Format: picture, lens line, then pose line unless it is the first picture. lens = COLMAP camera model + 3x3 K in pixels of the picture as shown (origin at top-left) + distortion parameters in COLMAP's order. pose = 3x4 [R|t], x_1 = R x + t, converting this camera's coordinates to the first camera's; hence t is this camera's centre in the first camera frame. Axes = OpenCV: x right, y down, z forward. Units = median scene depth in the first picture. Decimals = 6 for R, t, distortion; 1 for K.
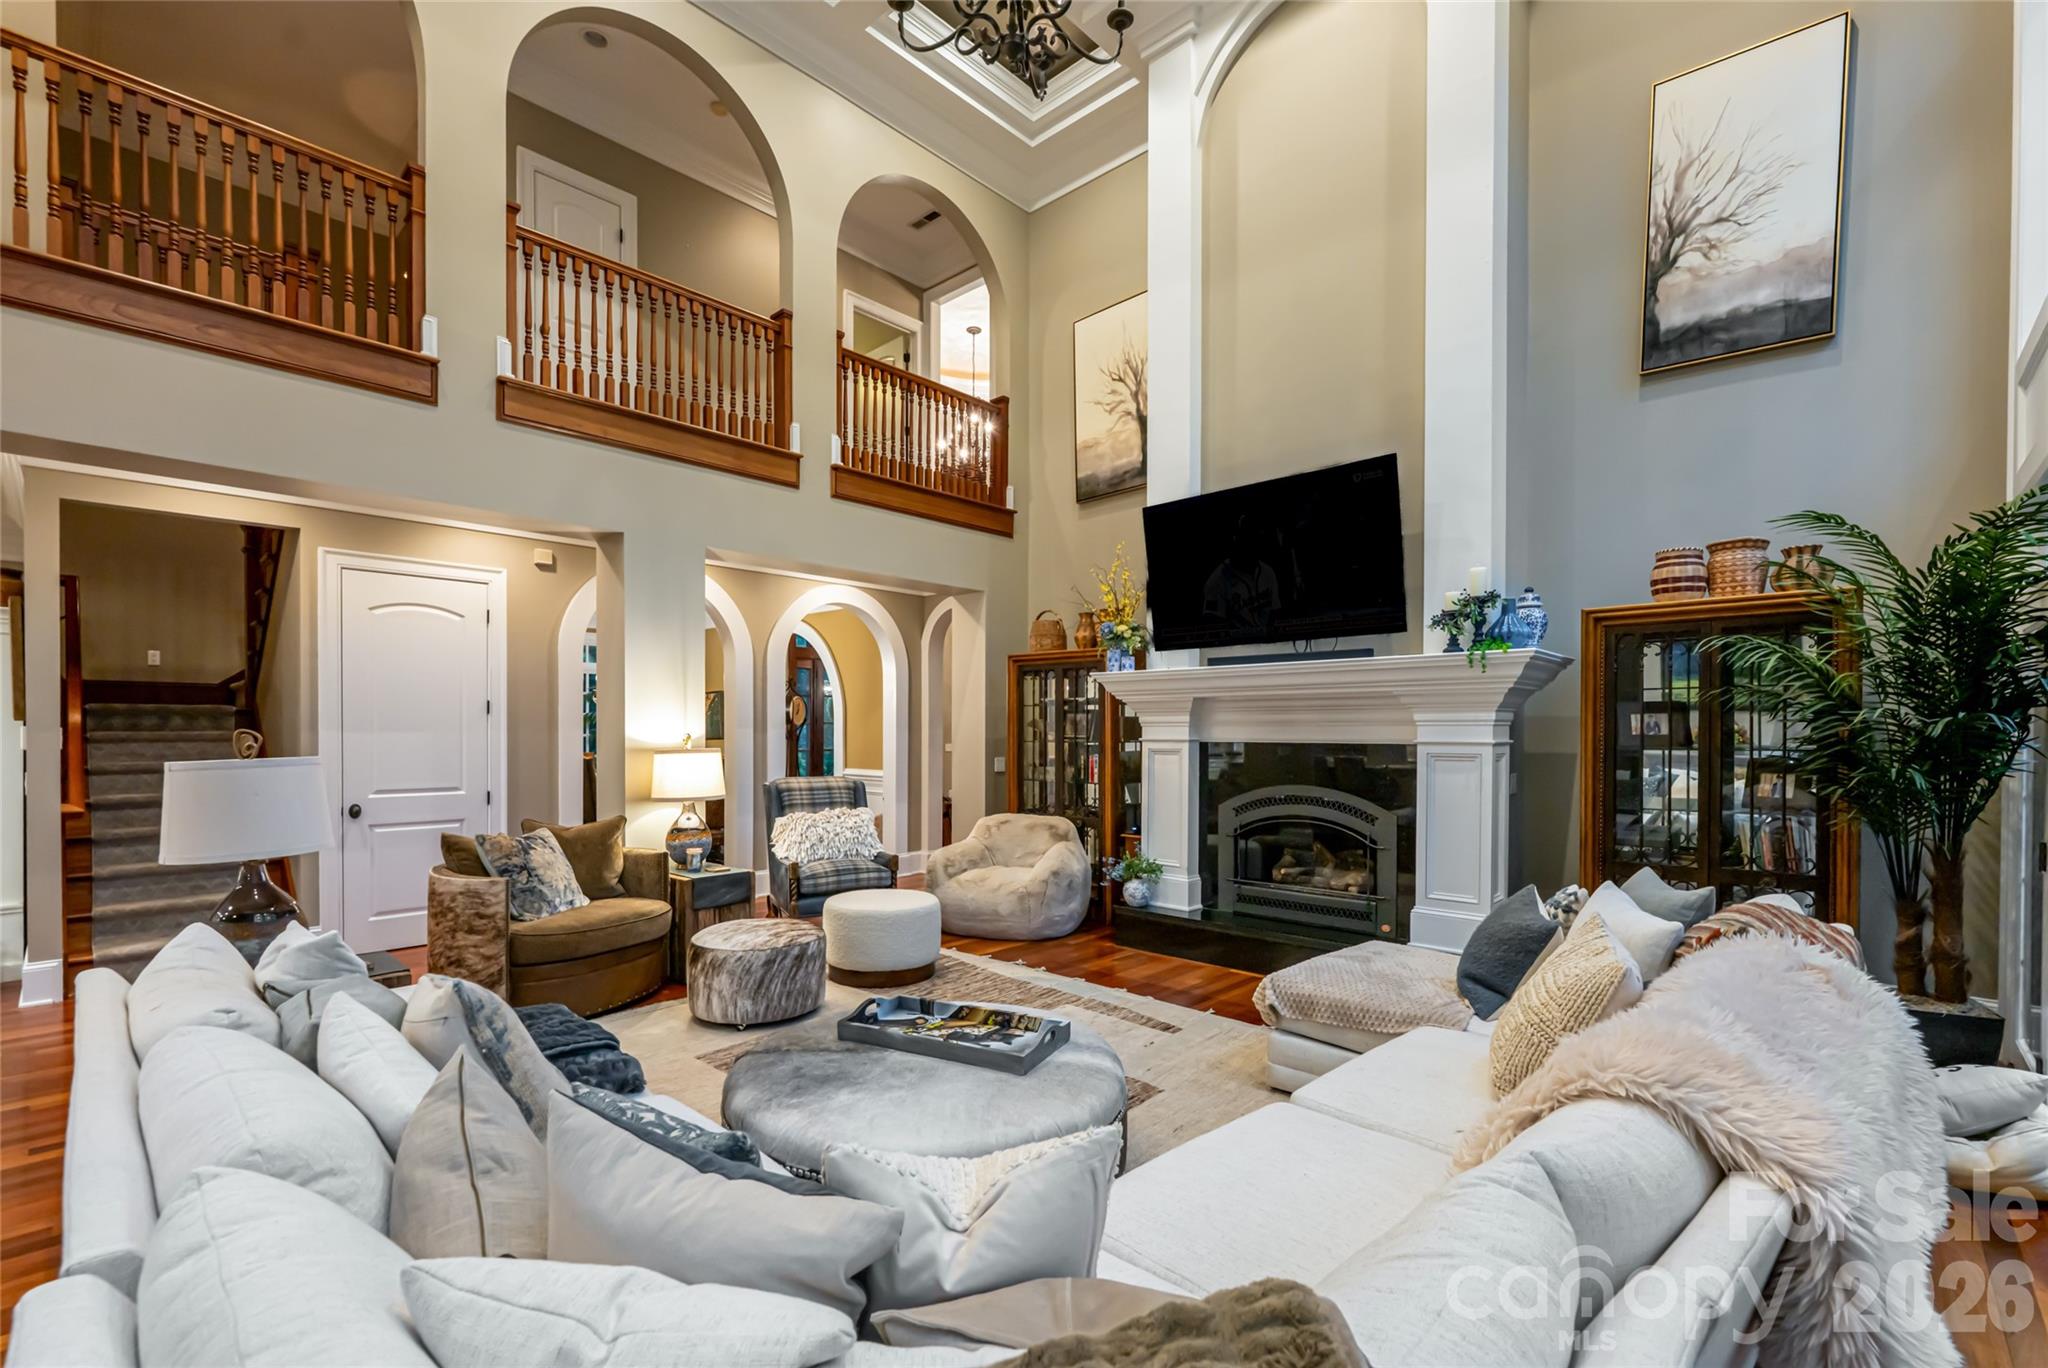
lens RADIAL K [[890.3, 0, 1032.6], [0, 890.3, 737.2], [0, 0, 1]] dist [0.000493, 0.000040]
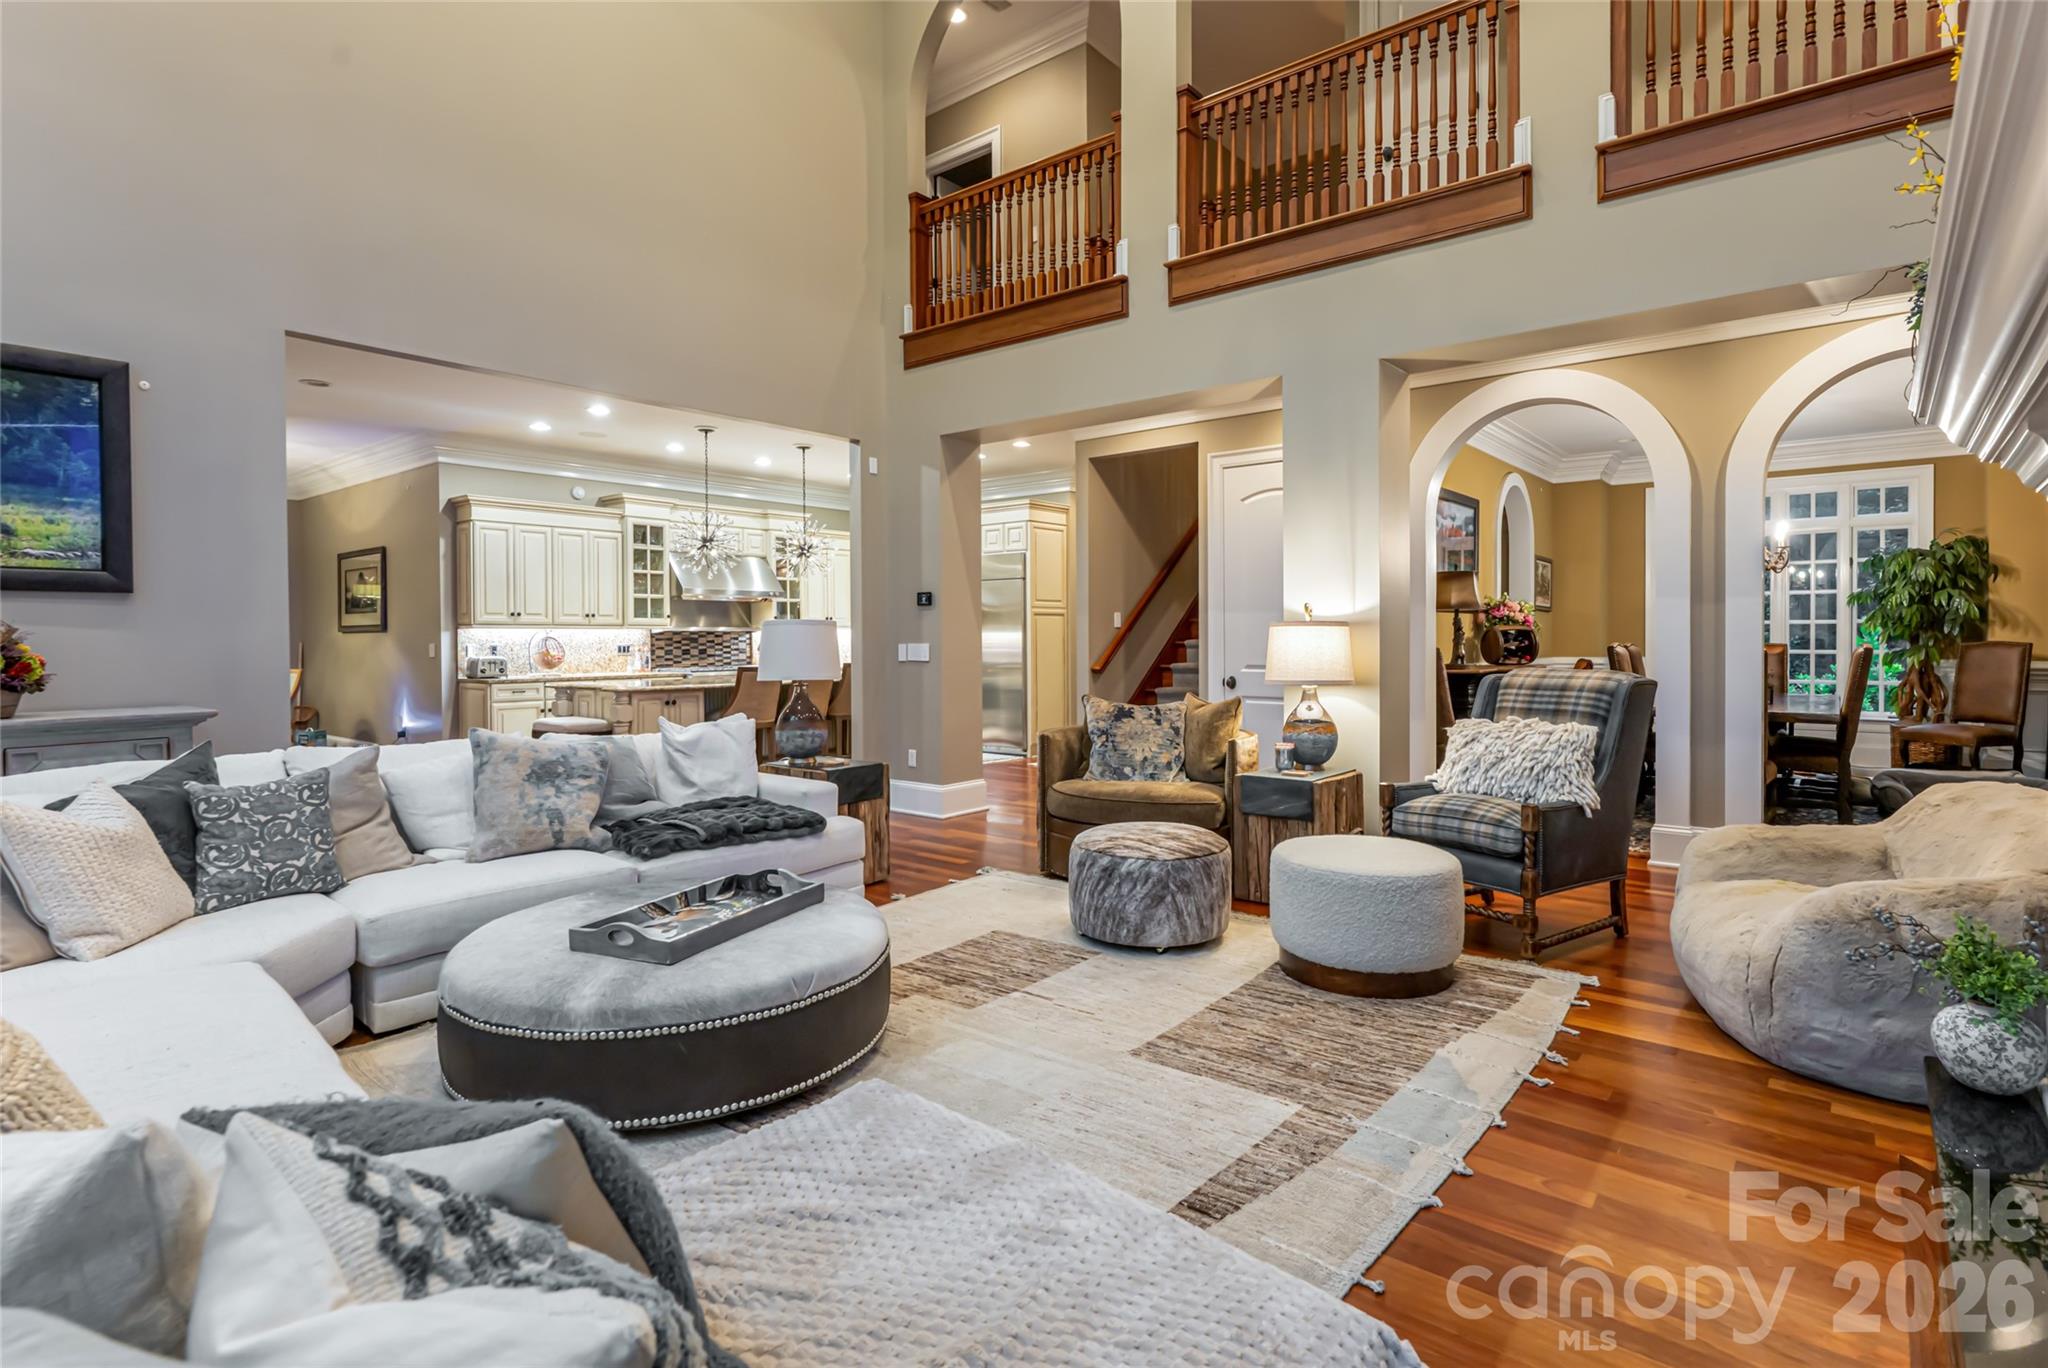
lens RADIAL K [[1013.9, 0, 1029.5], [0, 1013.9, 648.9], [0, 0, 1]] dist [0.001589, 0.000274]
pose [[0.055838, 0.010672, -0.998383, 0.537759], [-0.003822, 0.999938, 0.010475, 0.029844], [0.998433, 0.003231, 0.055876, 0.720653]]
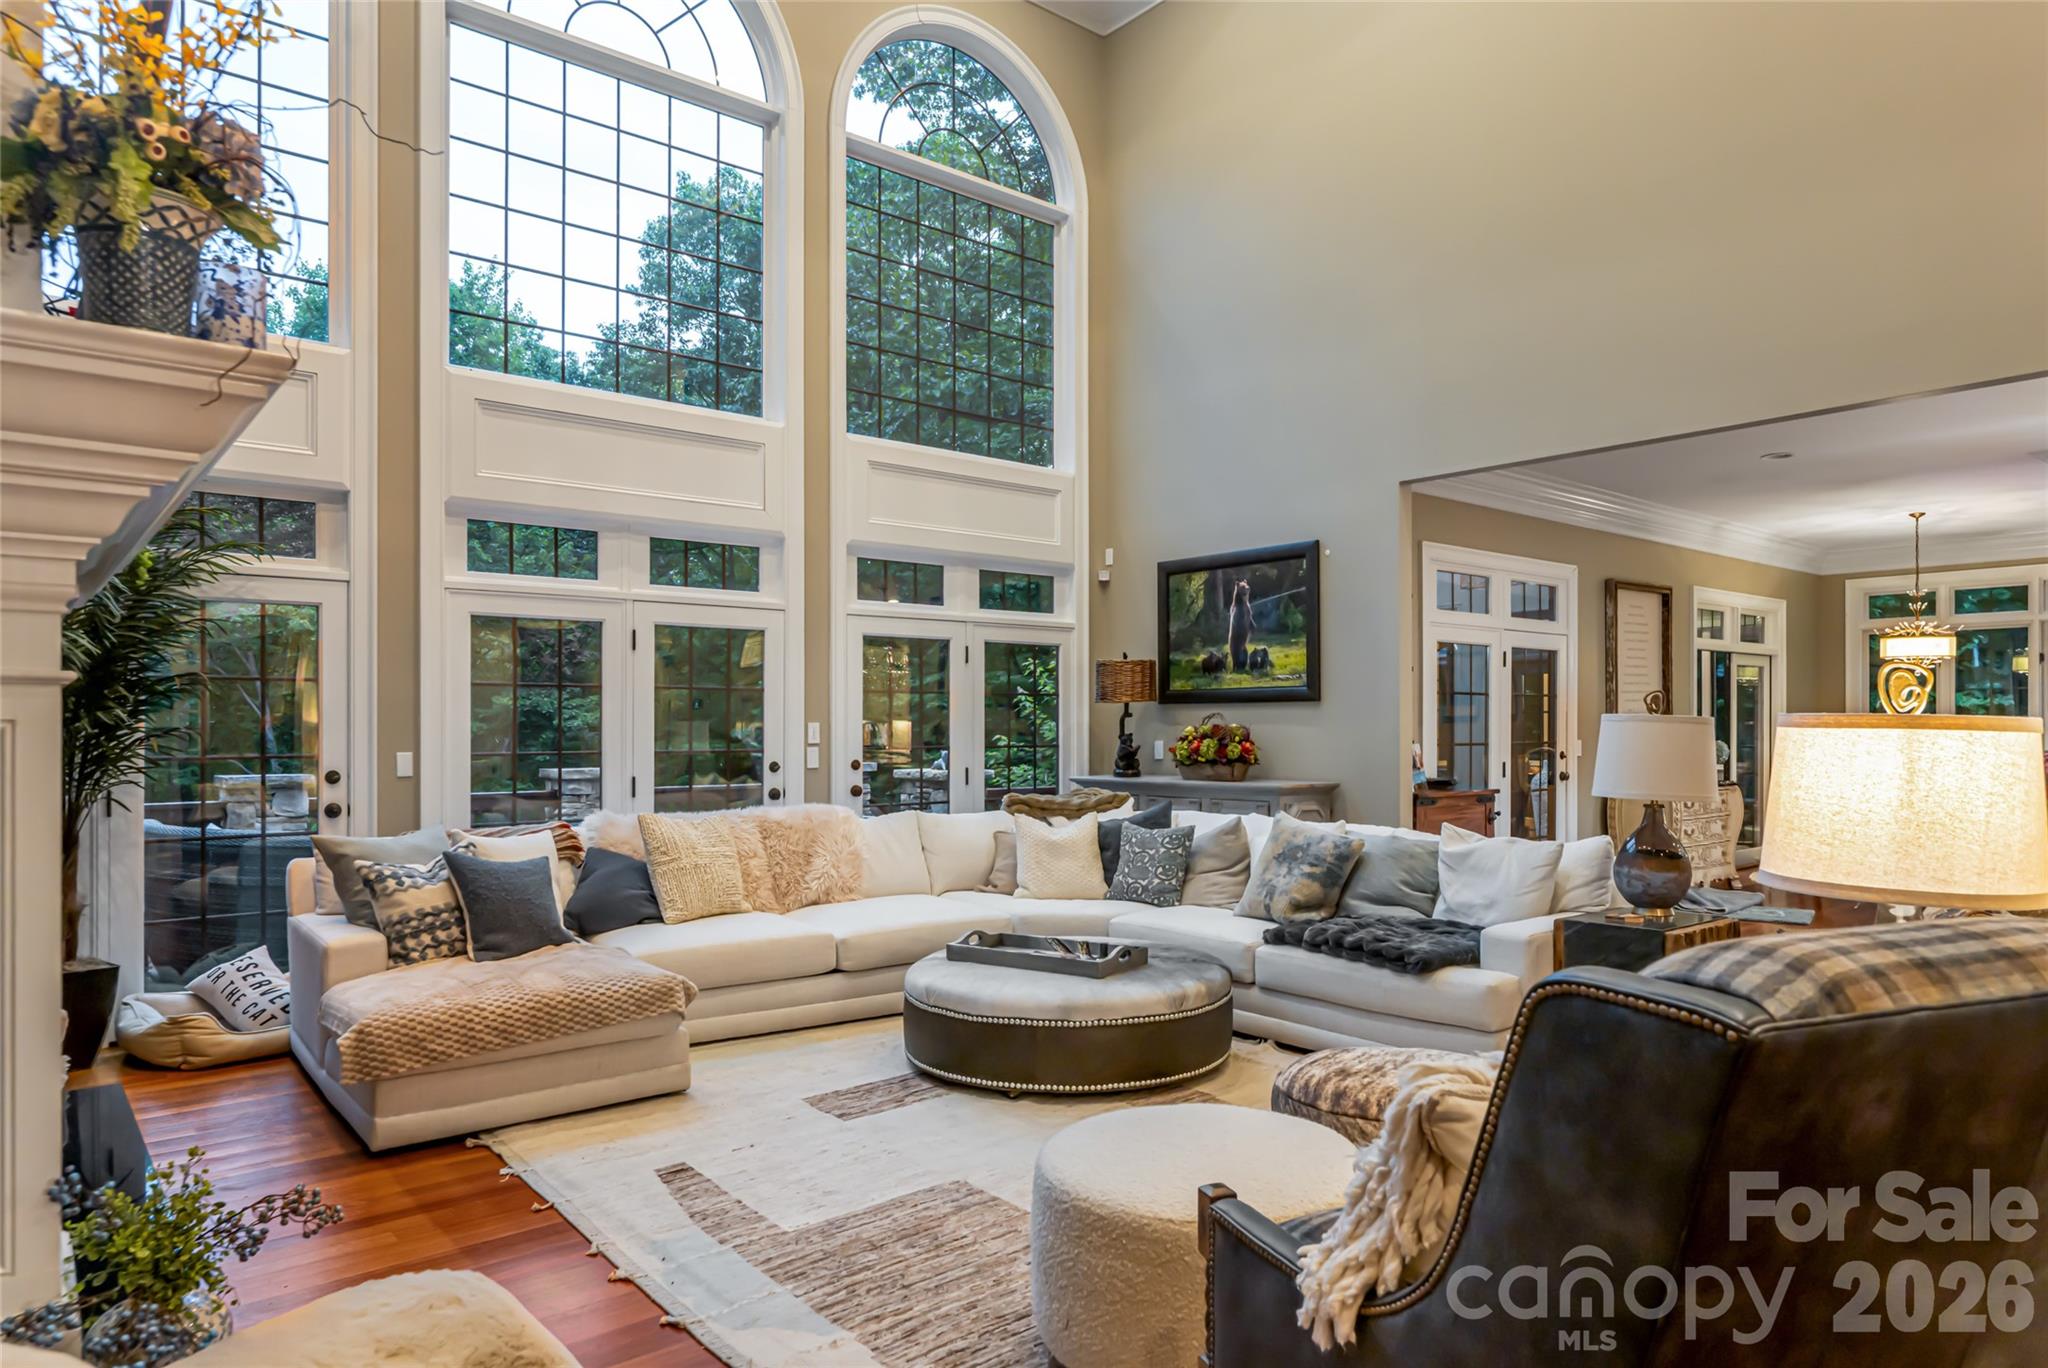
lens RADIAL K [[1260.1, 0, 1062.9], [0, 1260.1, 728.0], [0, 0, 1]] dist [0.003954, -0.000892]
pose [[-0.992977, -0.000857, 0.118301, -0.171794], [0.000120, 0.999966, 0.008247, 0.015403], [-0.118304, 0.008203, -0.992944, 1.482422]]
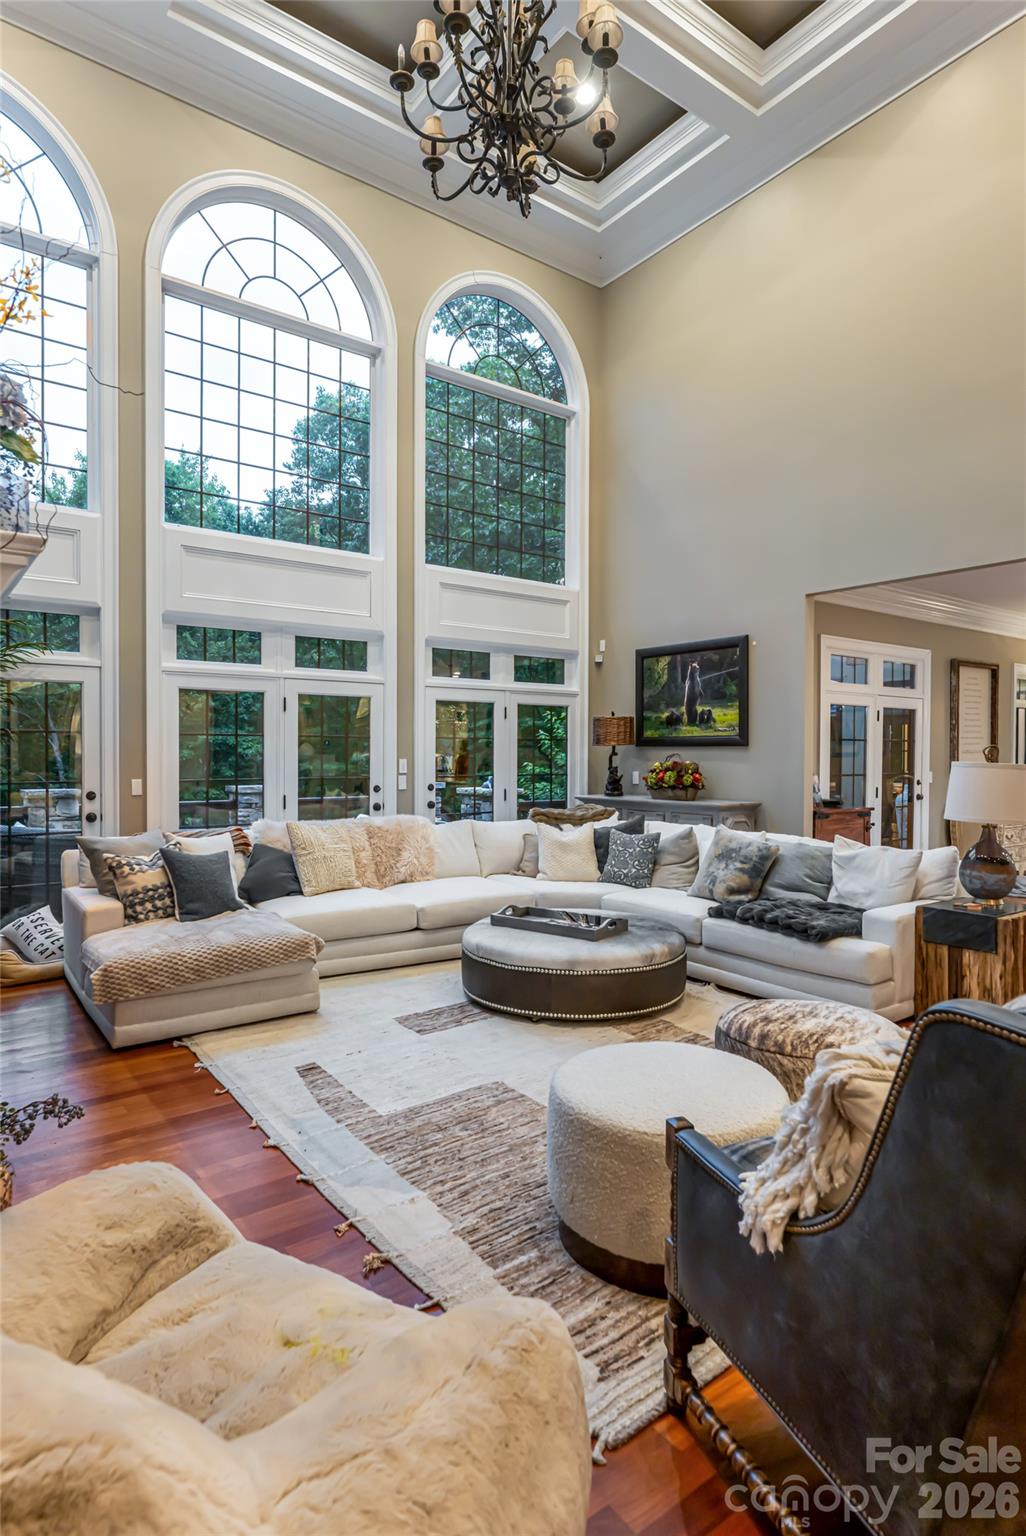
lens RADIAL K [[841.9, 0, 513.0], [0, 841.9, 768.0], [0, 0, 1]] dist [0.002565, 0.000668]
pose [[-0.982734, -0.008158, 0.184846, -0.168692], [-0.003630, 0.999685, 0.024819, 0.000249], [-0.184991, 0.023719, -0.982454, 1.462662]]
